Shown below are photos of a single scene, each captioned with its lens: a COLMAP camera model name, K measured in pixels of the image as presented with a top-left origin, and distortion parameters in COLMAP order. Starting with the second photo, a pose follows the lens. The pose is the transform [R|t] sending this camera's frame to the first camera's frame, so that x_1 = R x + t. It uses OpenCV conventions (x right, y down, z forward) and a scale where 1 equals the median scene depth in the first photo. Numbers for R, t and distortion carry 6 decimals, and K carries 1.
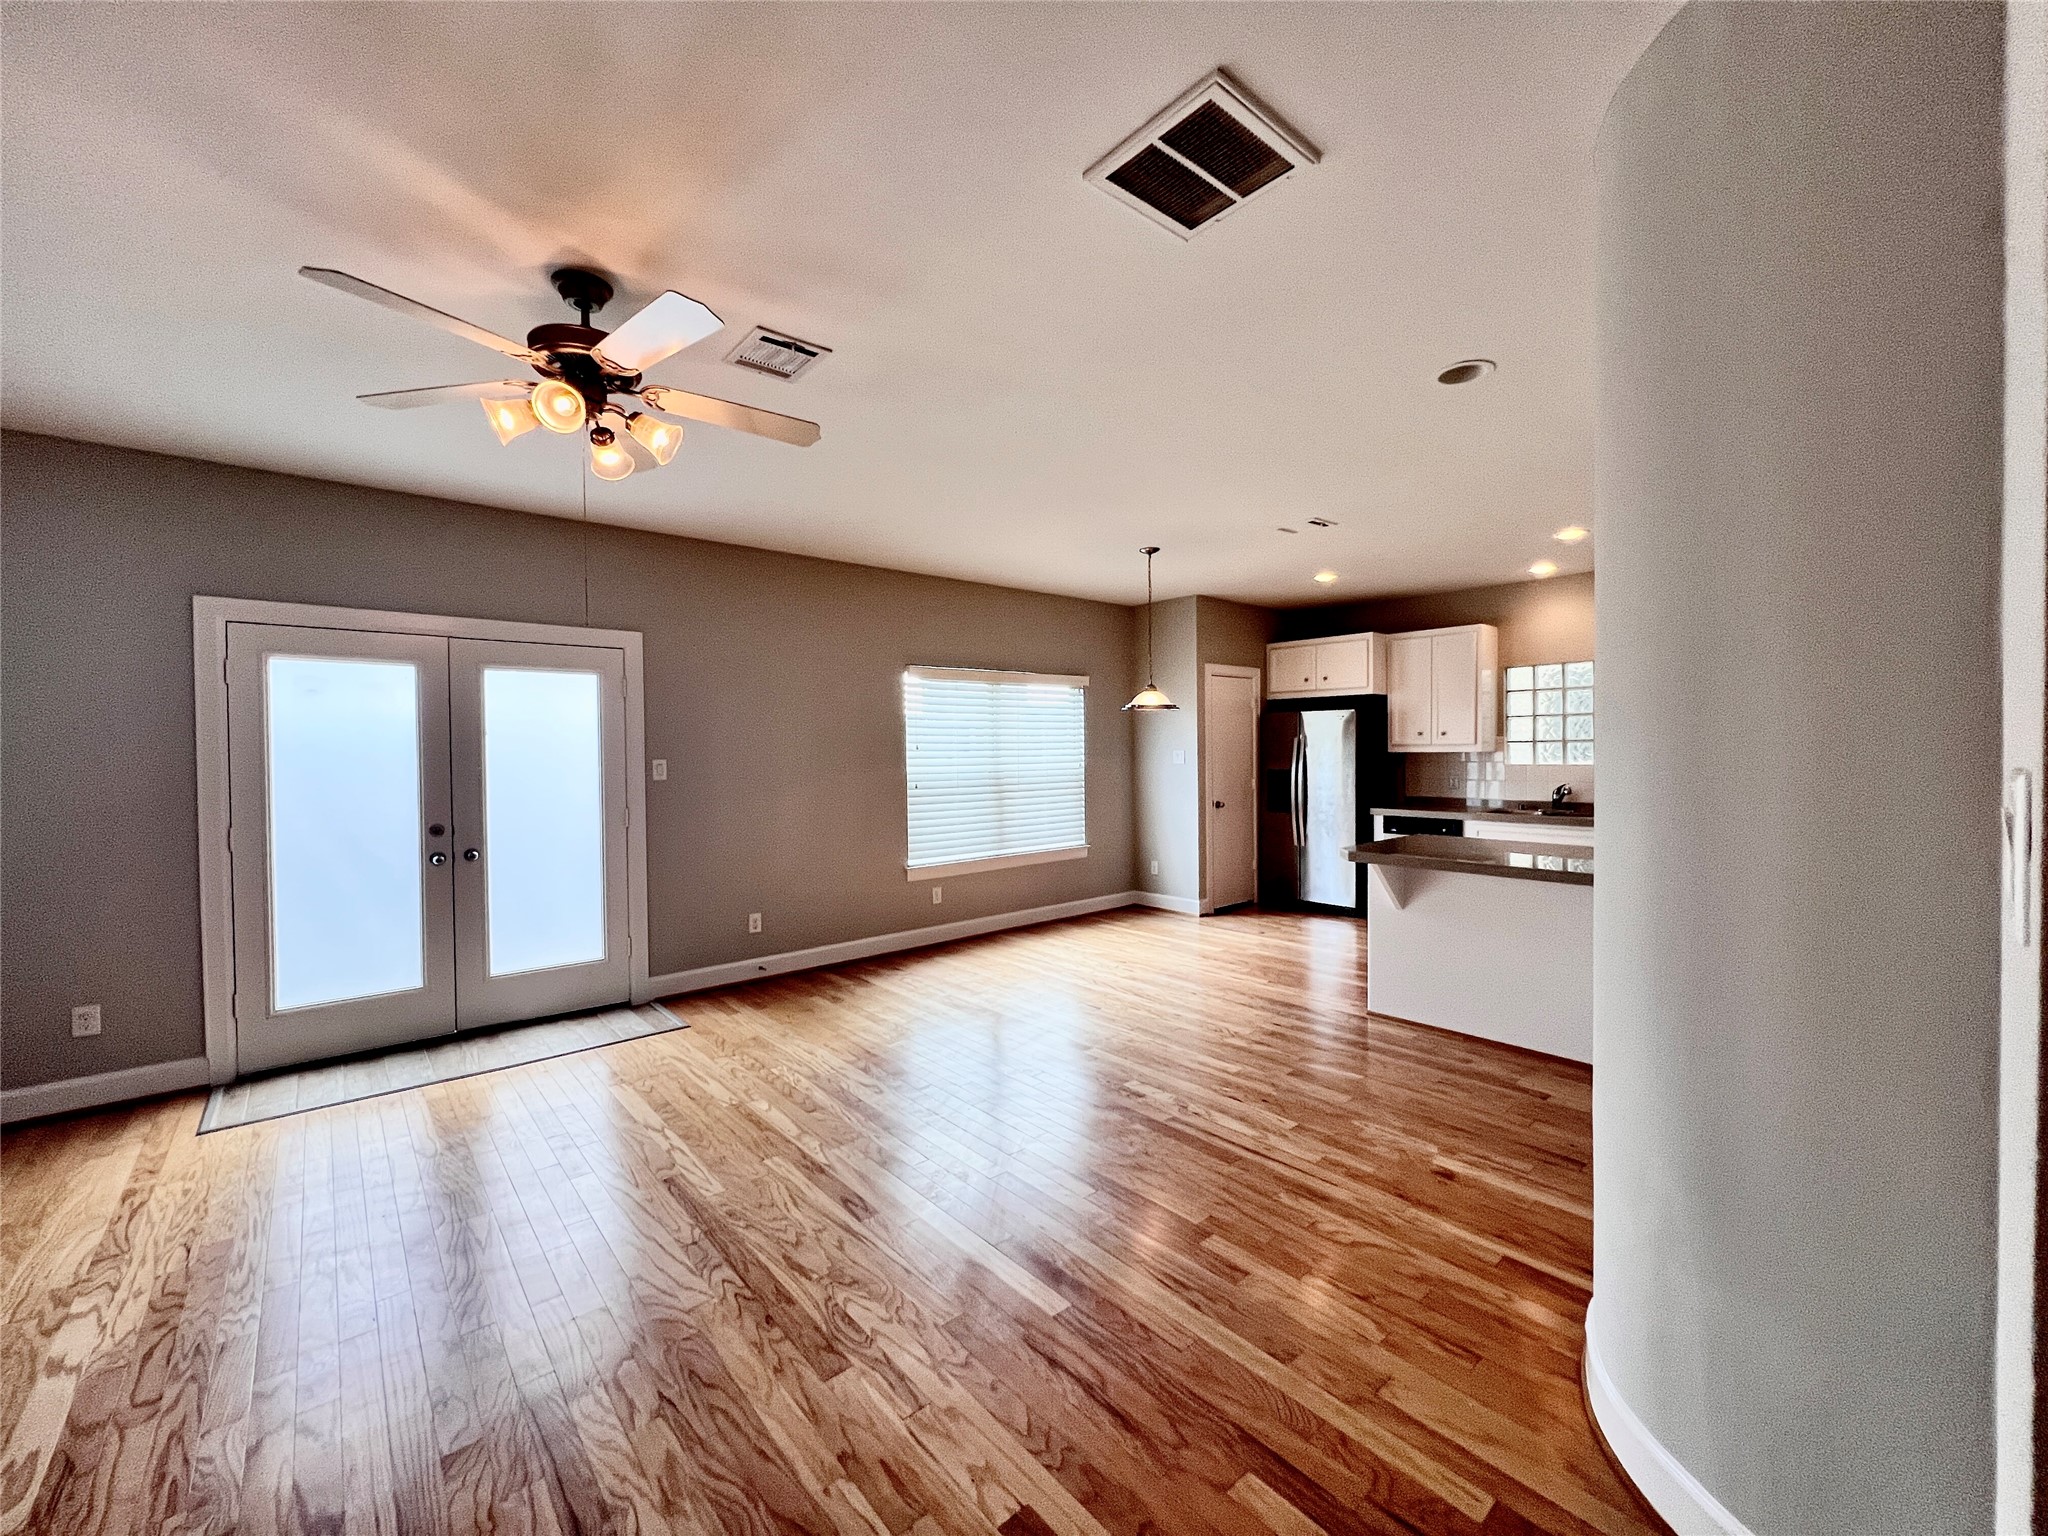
lens RADIAL K [[818.6, 0, 1023.4], [0, 818.6, 759.7], [0, 0, 1]] dist [-0.001047, 0.000322]
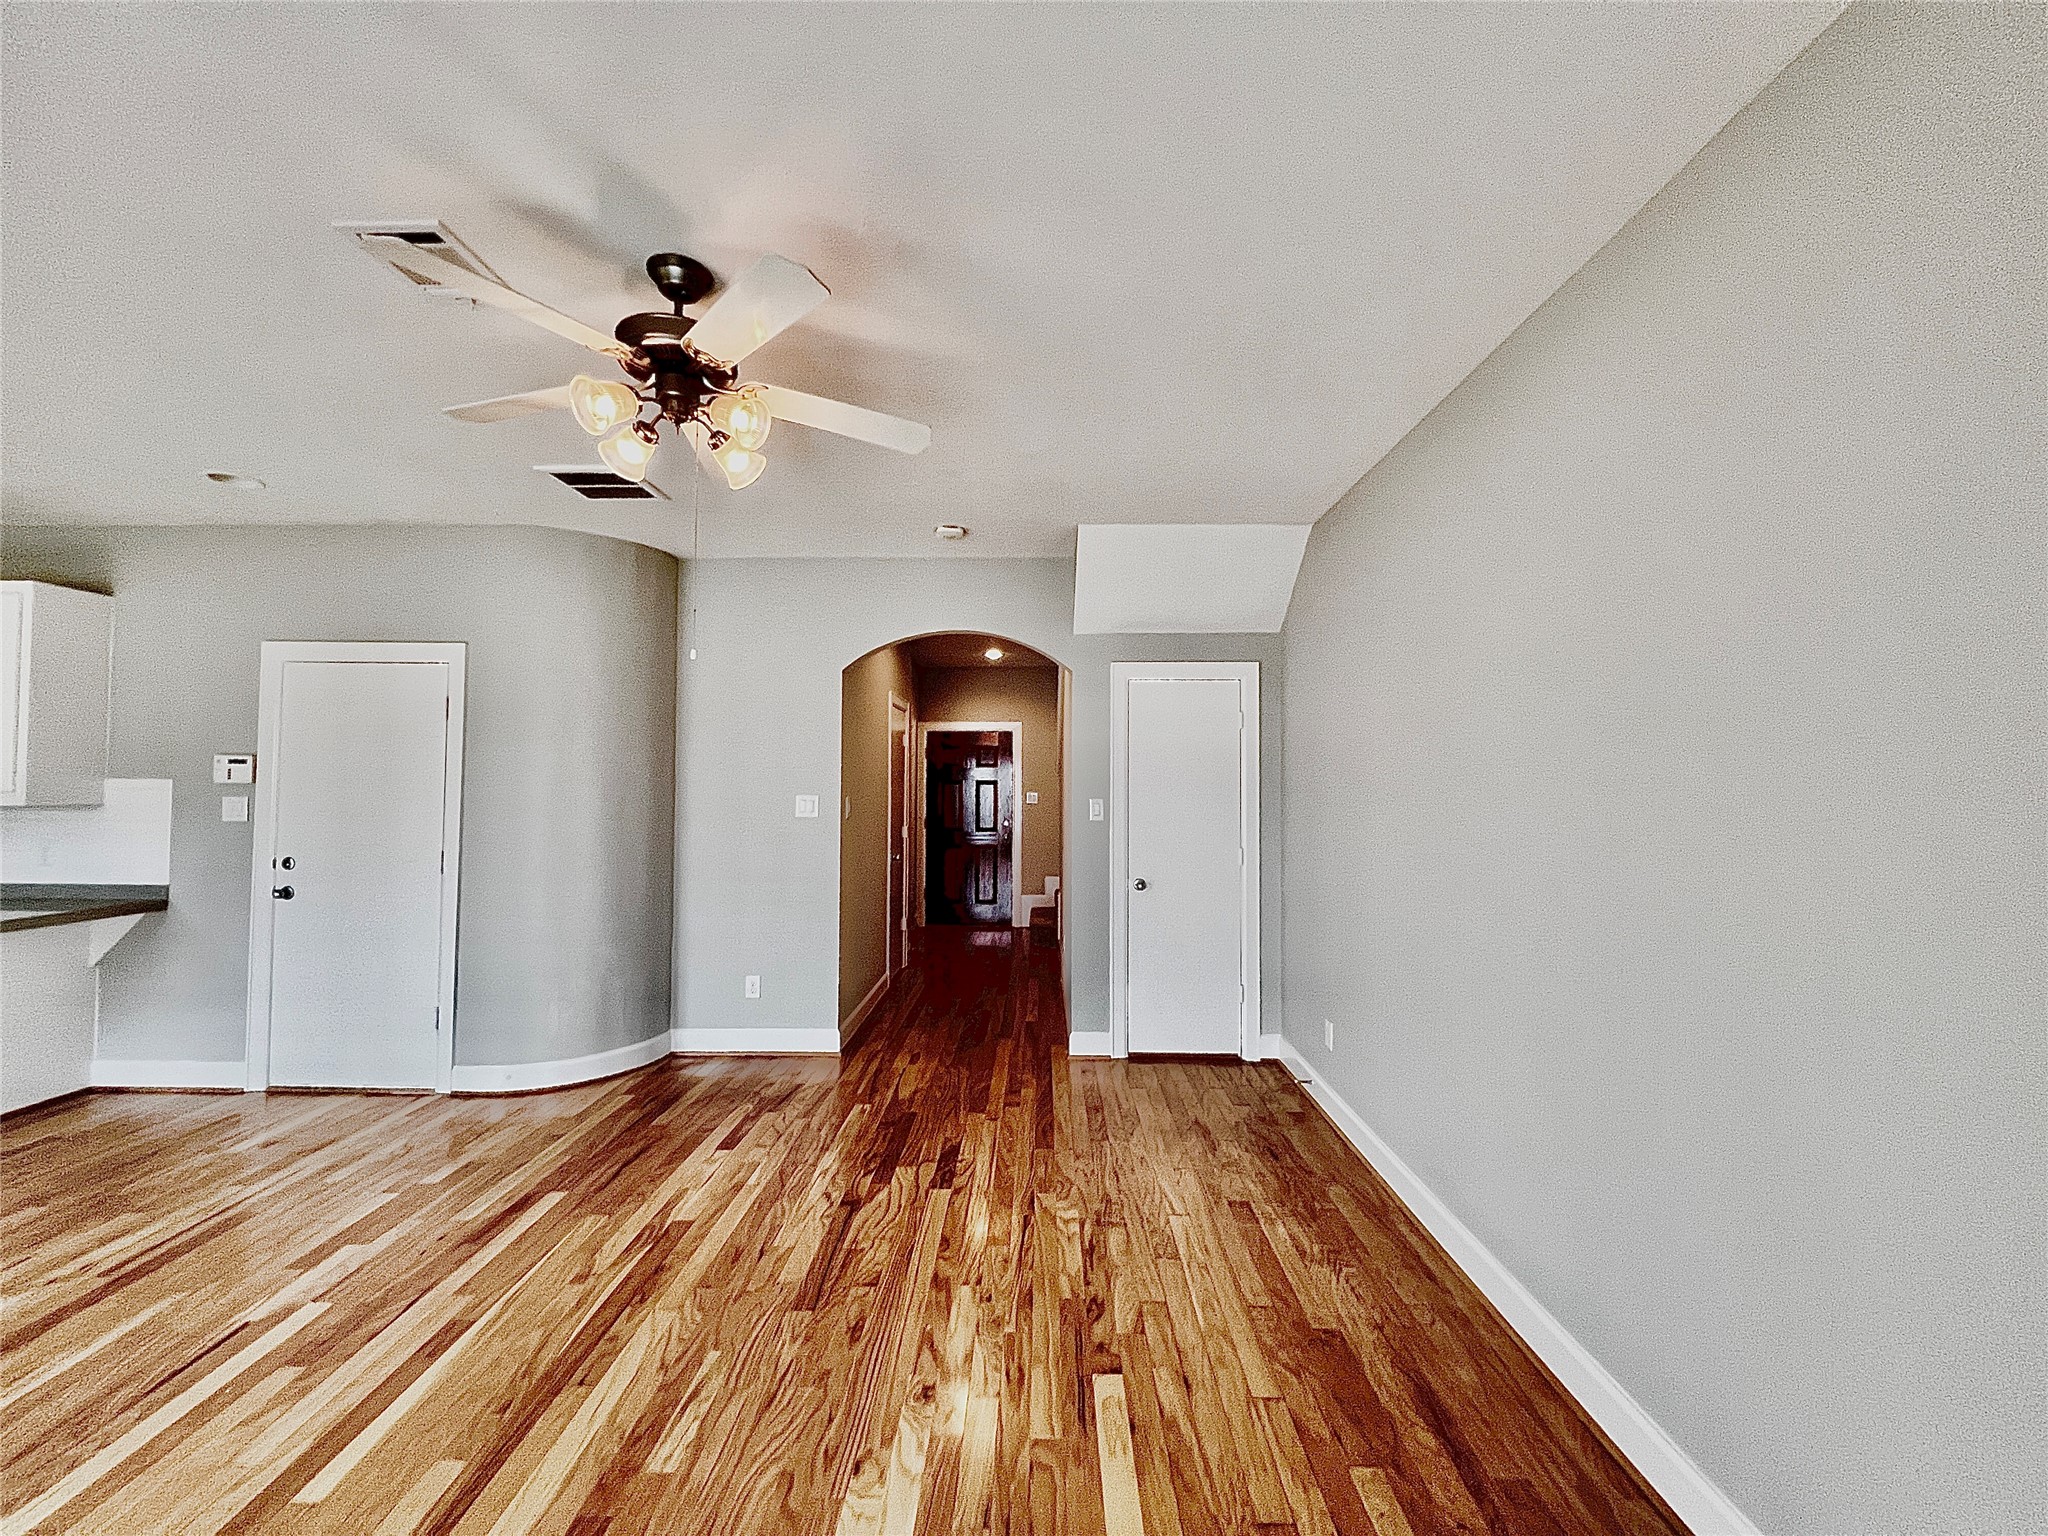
lens RADIAL K [[818.6, 0, 1023.4], [0, 818.6, 759.7], [0, 0, 1]] dist [-0.001047, 0.000322]
pose [[-0.743213, 0.030162, 0.668374, -0.589601], [0.013588, 0.999458, -0.029994, -0.006380], [-0.668917, -0.013210, -0.743220, 0.595559]]
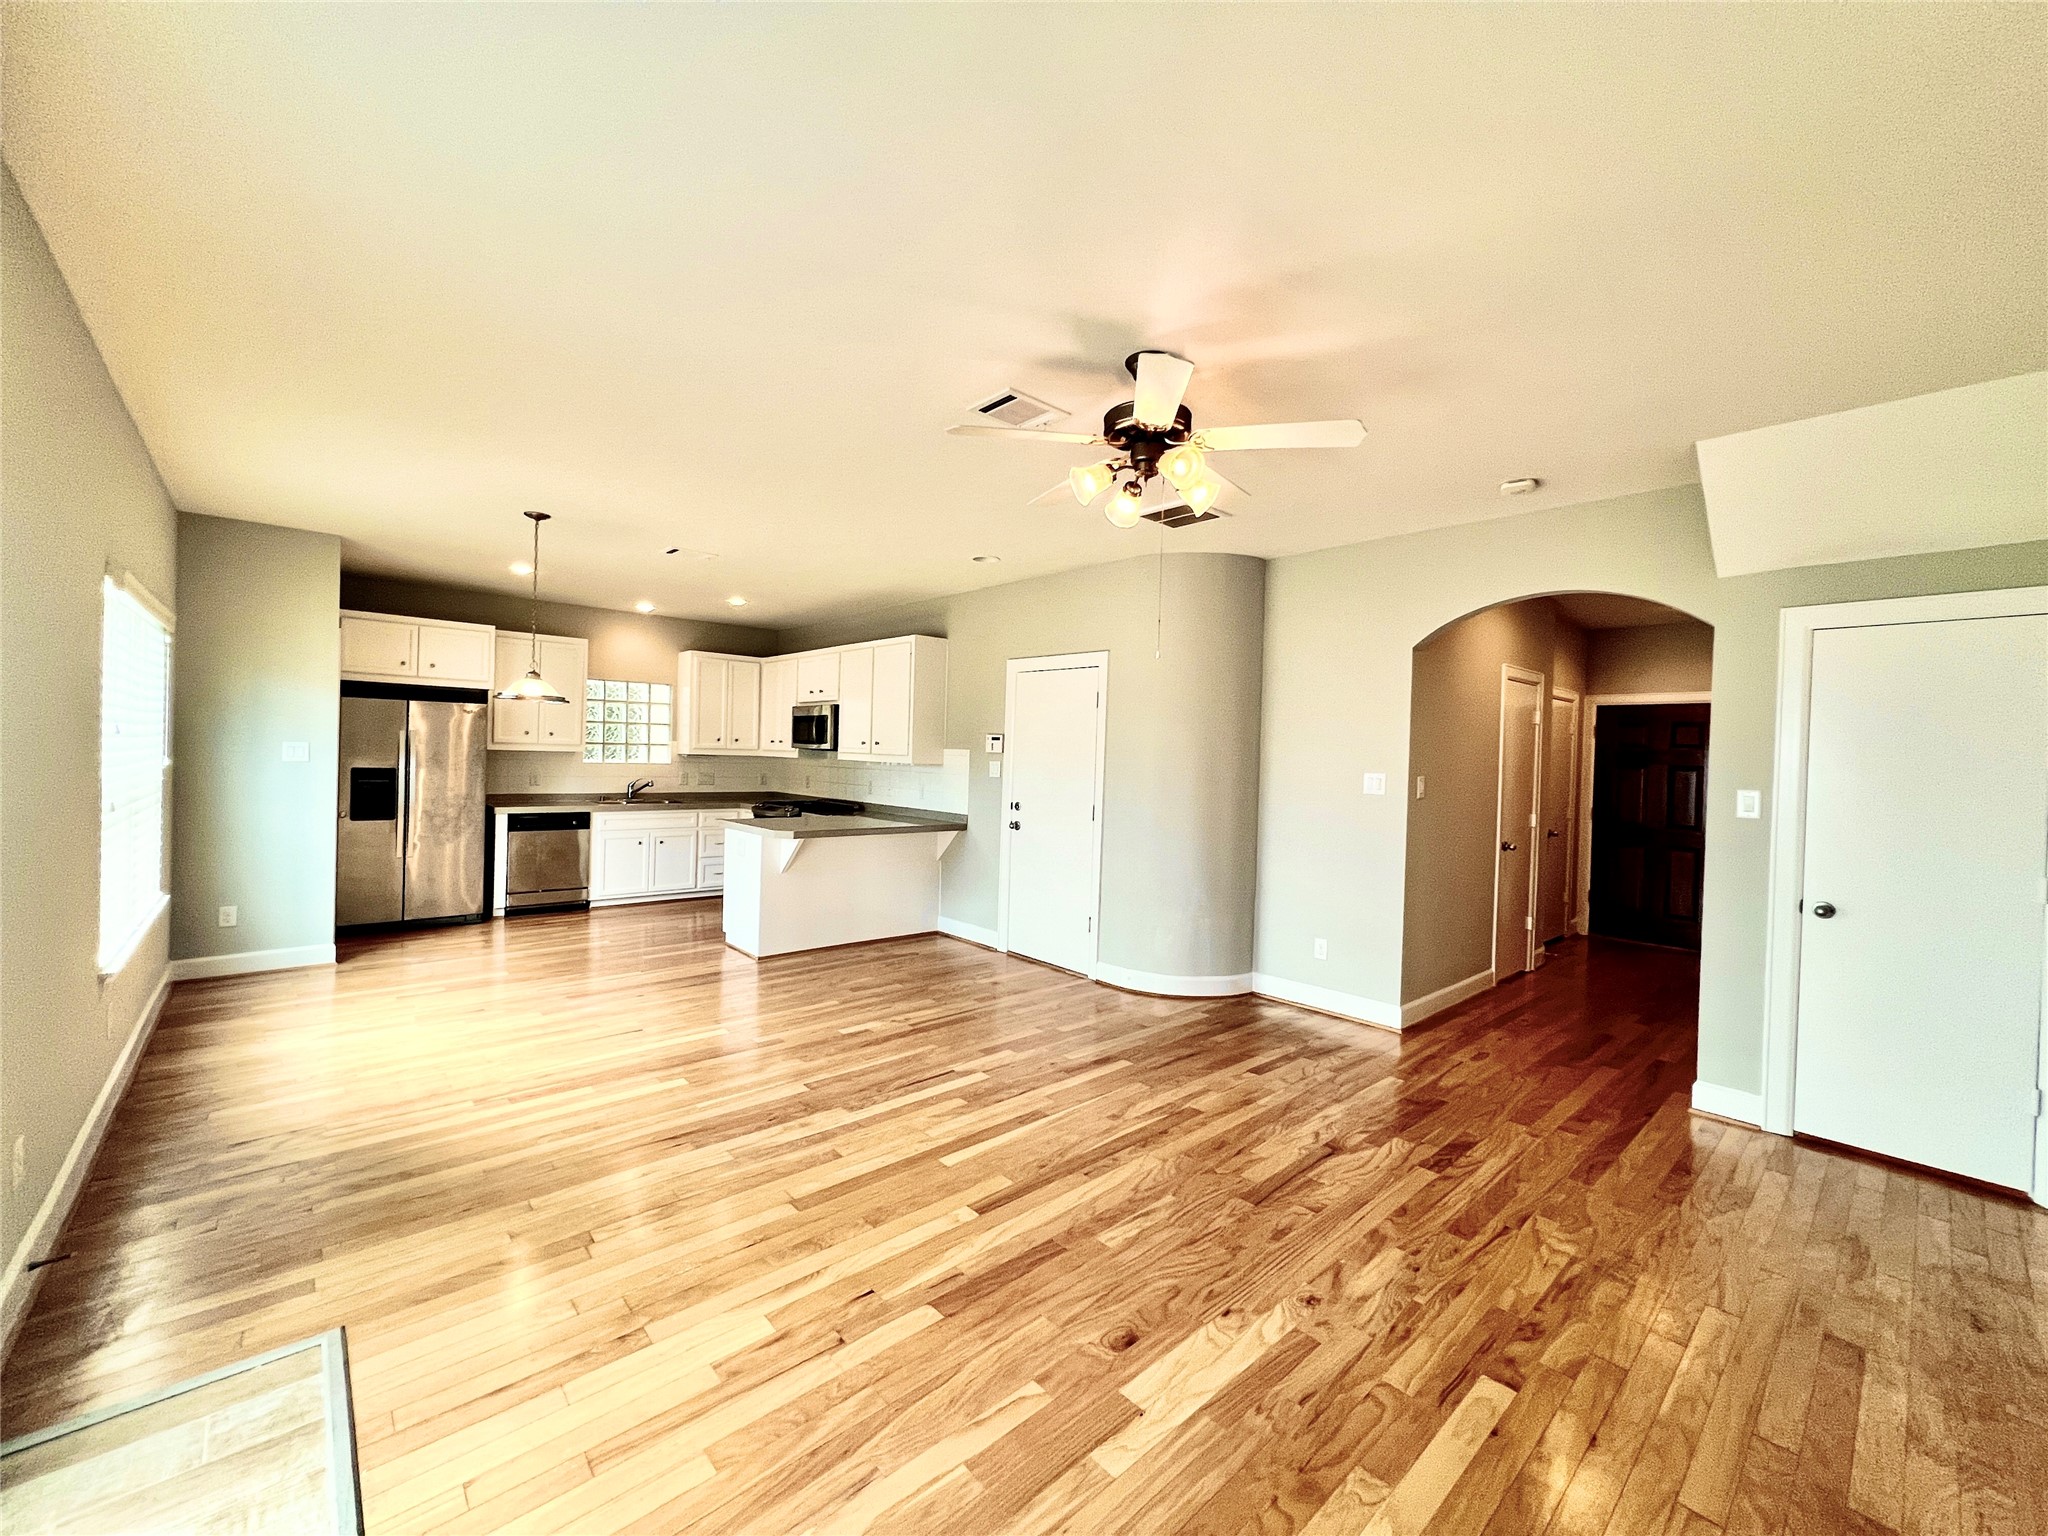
lens RADIAL K [[818.6, 0, 1023.4], [0, 818.6, 759.7], [0, 0, 1]] dist [-0.001047, 0.000322]
pose [[-0.021599, 0.003700, 0.999760, -0.714357], [-0.014807, 0.999882, -0.004021, -0.003034], [-0.999657, -0.014890, -0.021542, 0.505482]]
